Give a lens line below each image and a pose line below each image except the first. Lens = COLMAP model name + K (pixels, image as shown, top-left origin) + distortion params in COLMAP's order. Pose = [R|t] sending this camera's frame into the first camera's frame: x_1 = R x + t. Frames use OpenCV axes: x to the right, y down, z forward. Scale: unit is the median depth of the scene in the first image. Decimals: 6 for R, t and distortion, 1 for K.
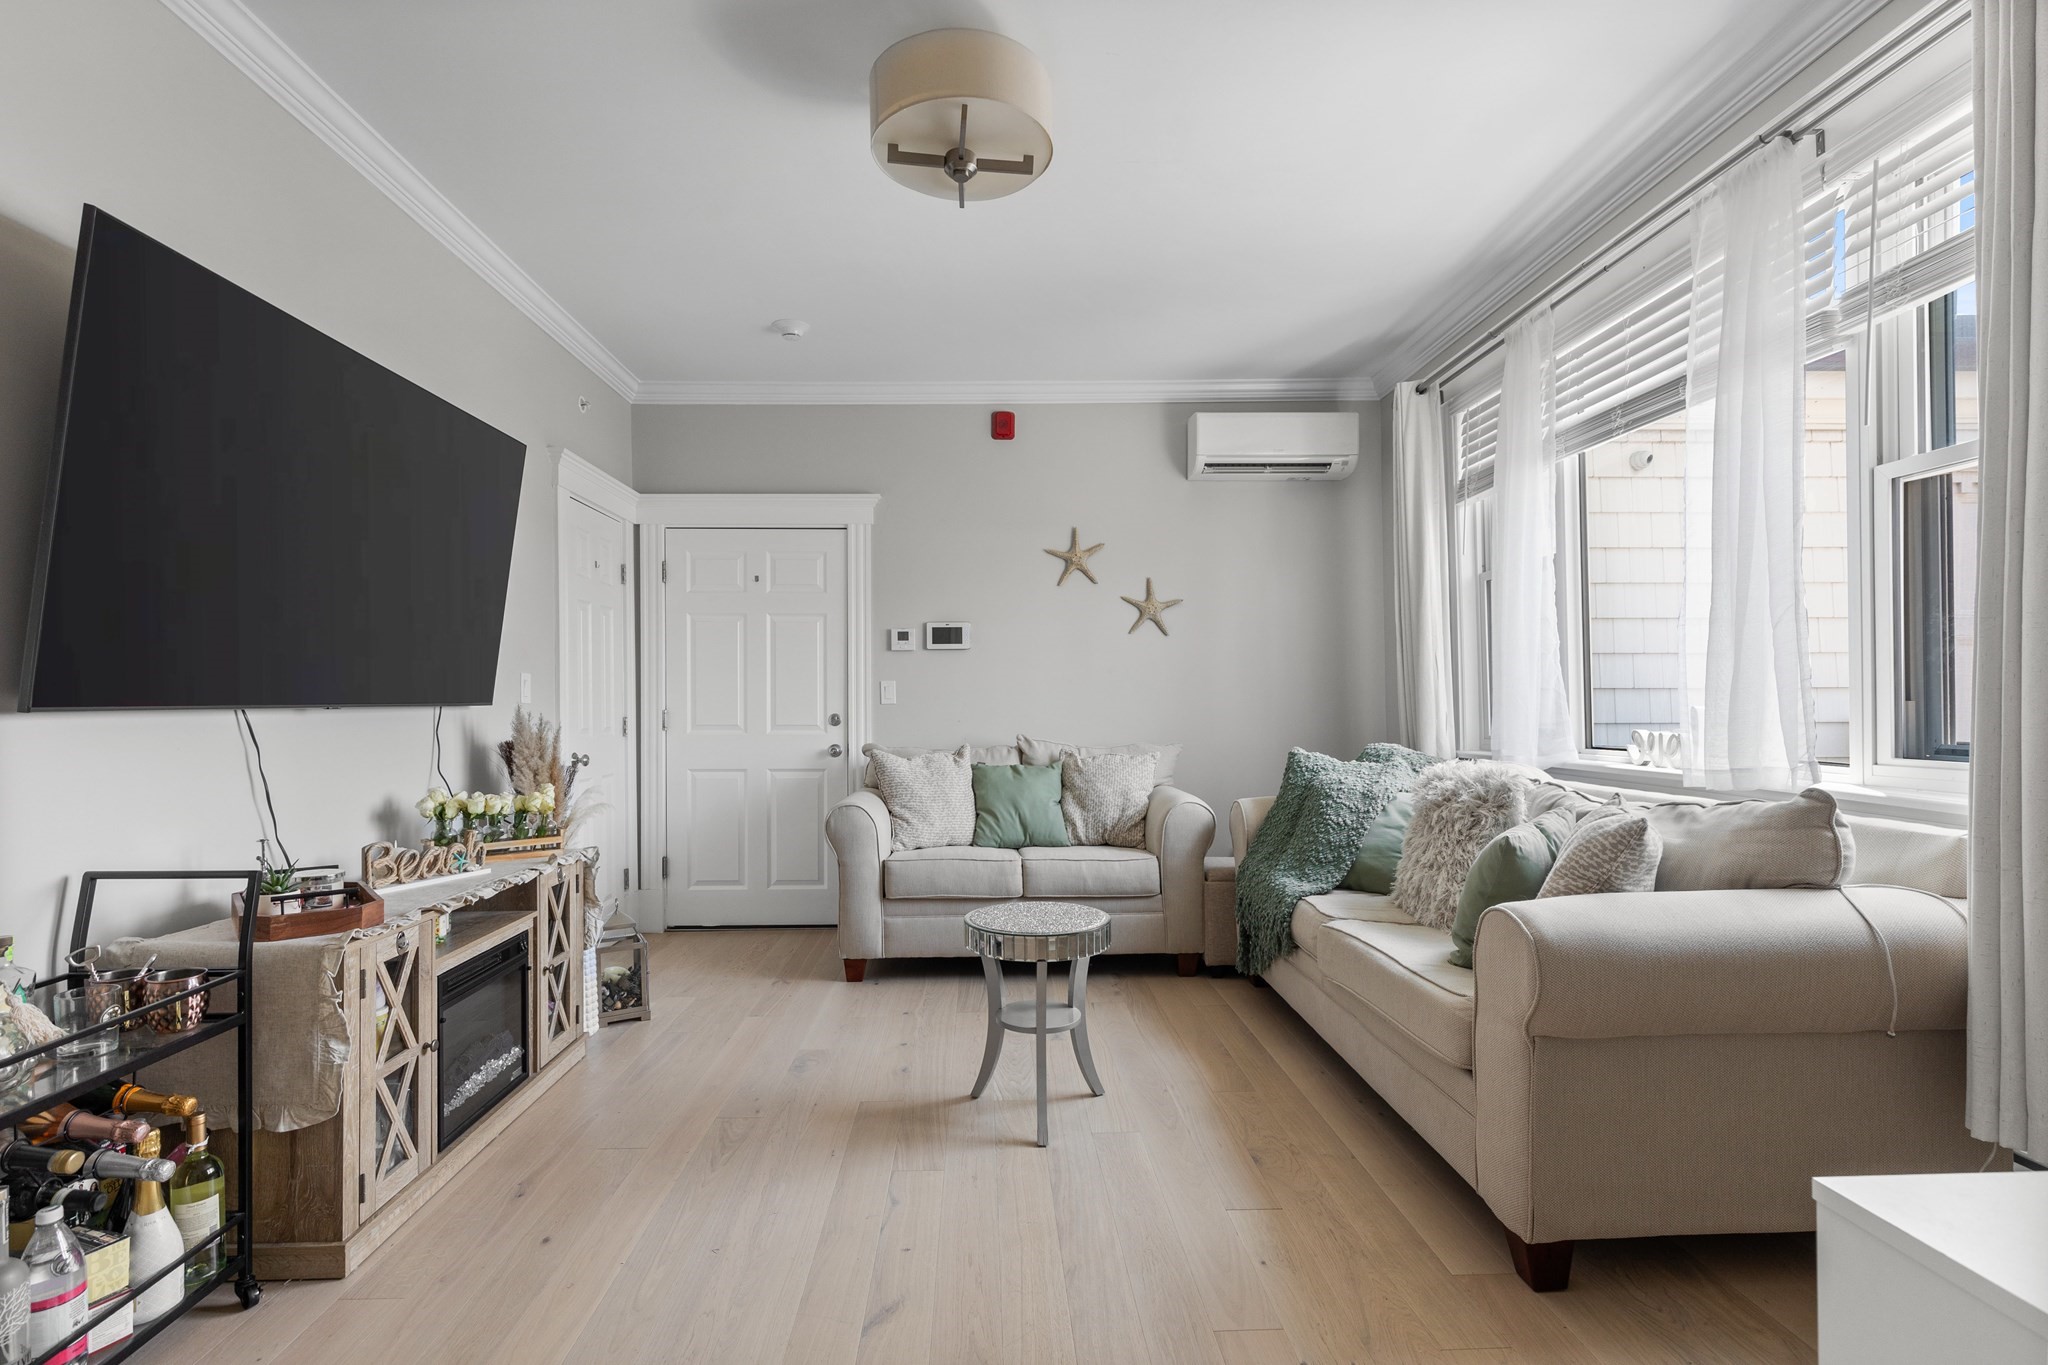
lens RADIAL K [[929.4, 0, 1031.6], [0, 929.4, 693.7], [0, 0, 1]] dist [0.002377, -0.001429]
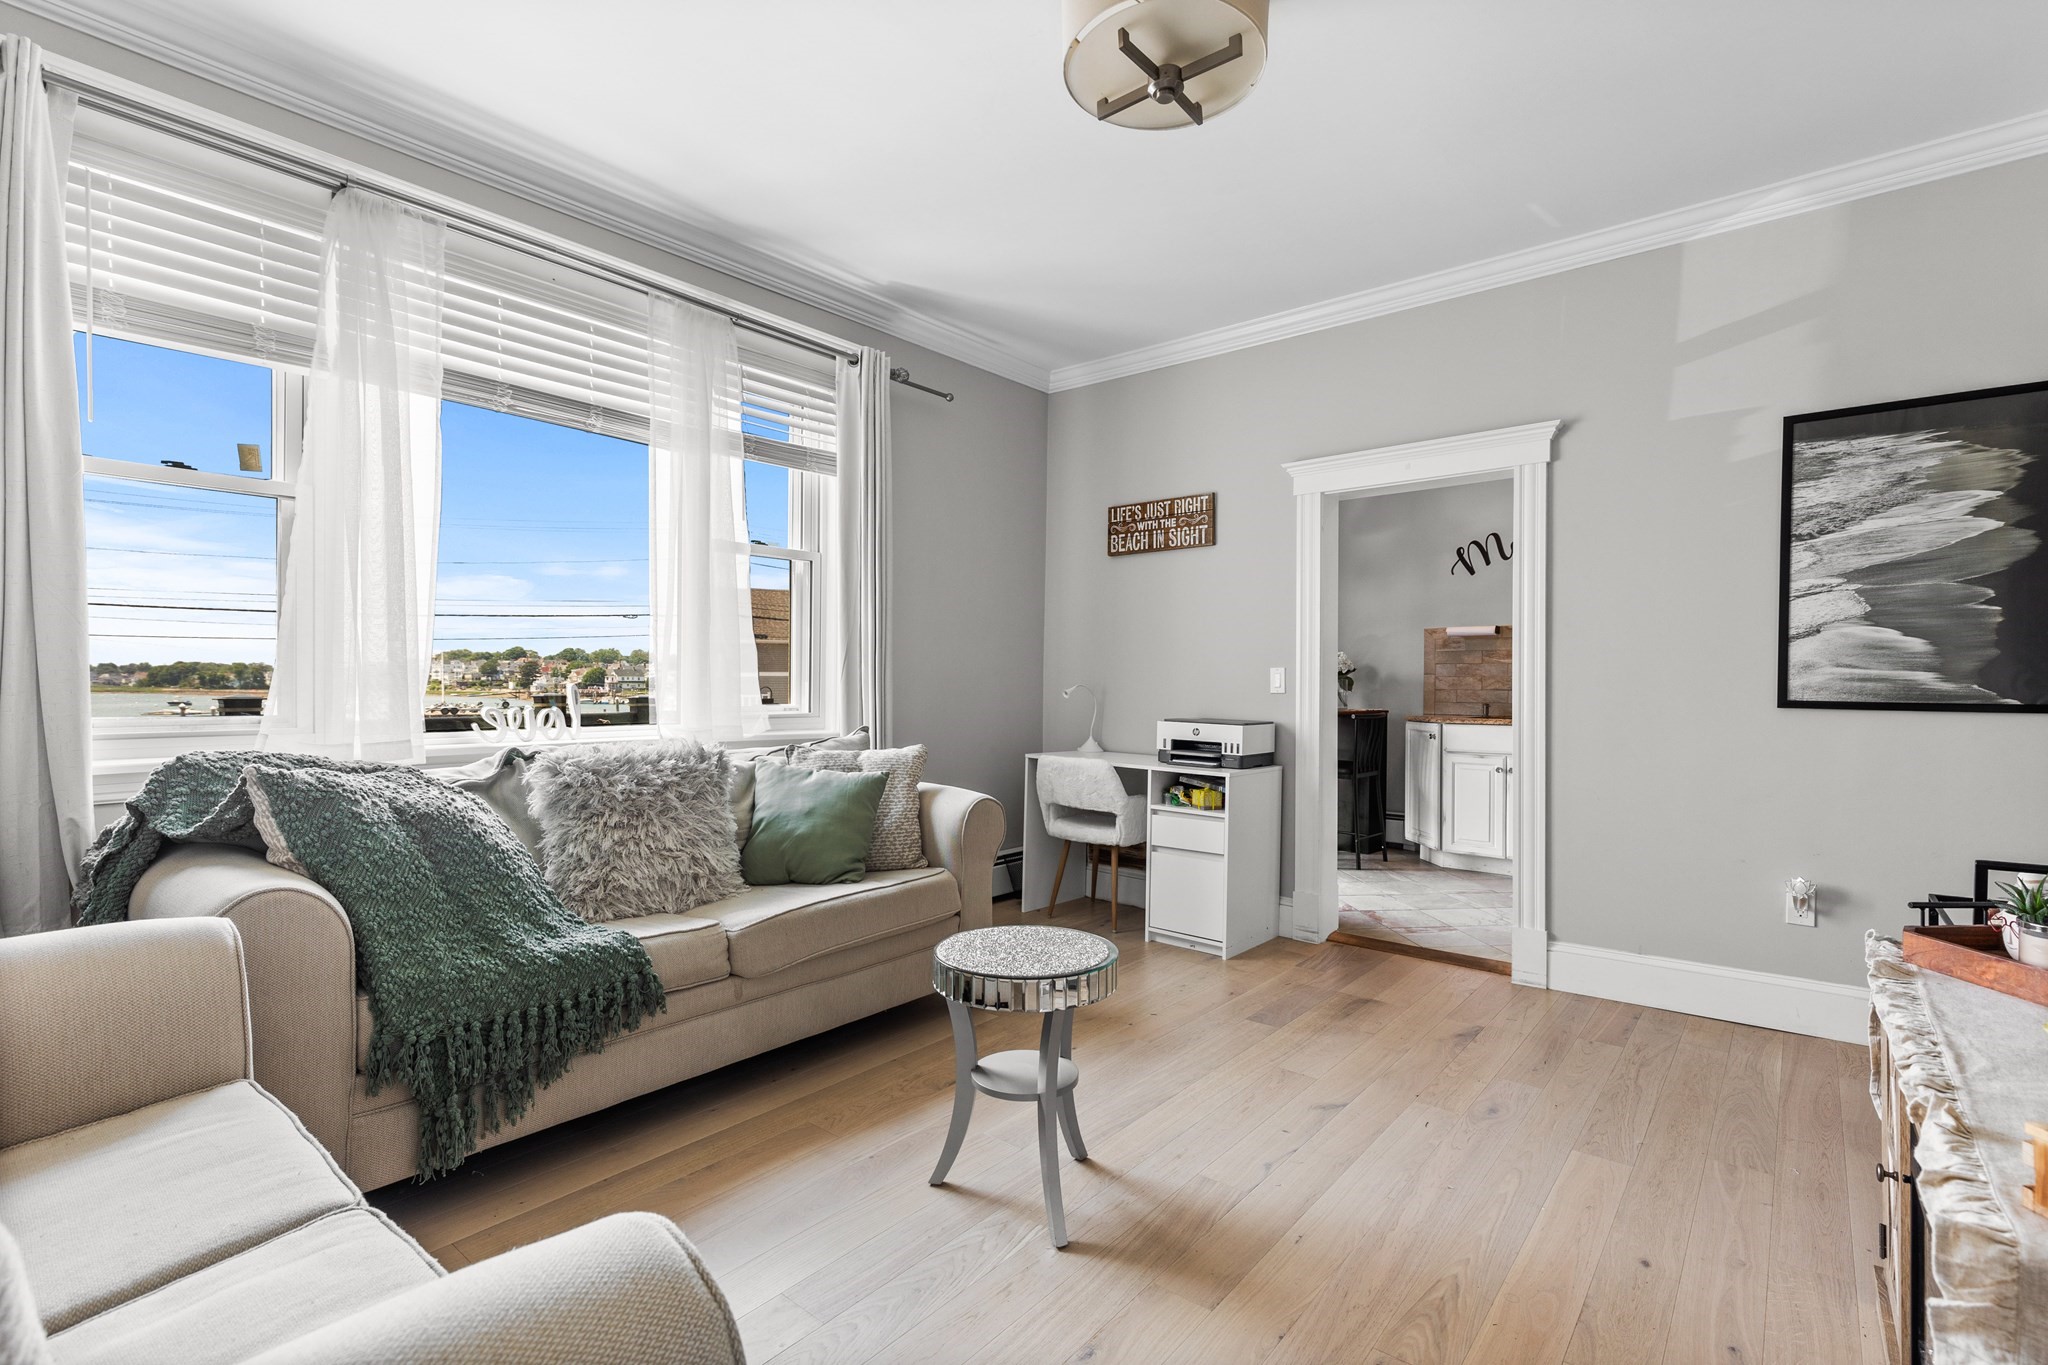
lens RADIAL K [[929.4, 0, 1041.8], [0, 929.4, 692.5], [0, 0, 1]] dist [0.002377, -0.001429]
pose [[-0.738679, -0.005762, 0.674032, -0.572032], [-0.000669, 0.999969, 0.007816, 0.021749], [-0.674057, 0.005323, -0.738660, 1.696524]]
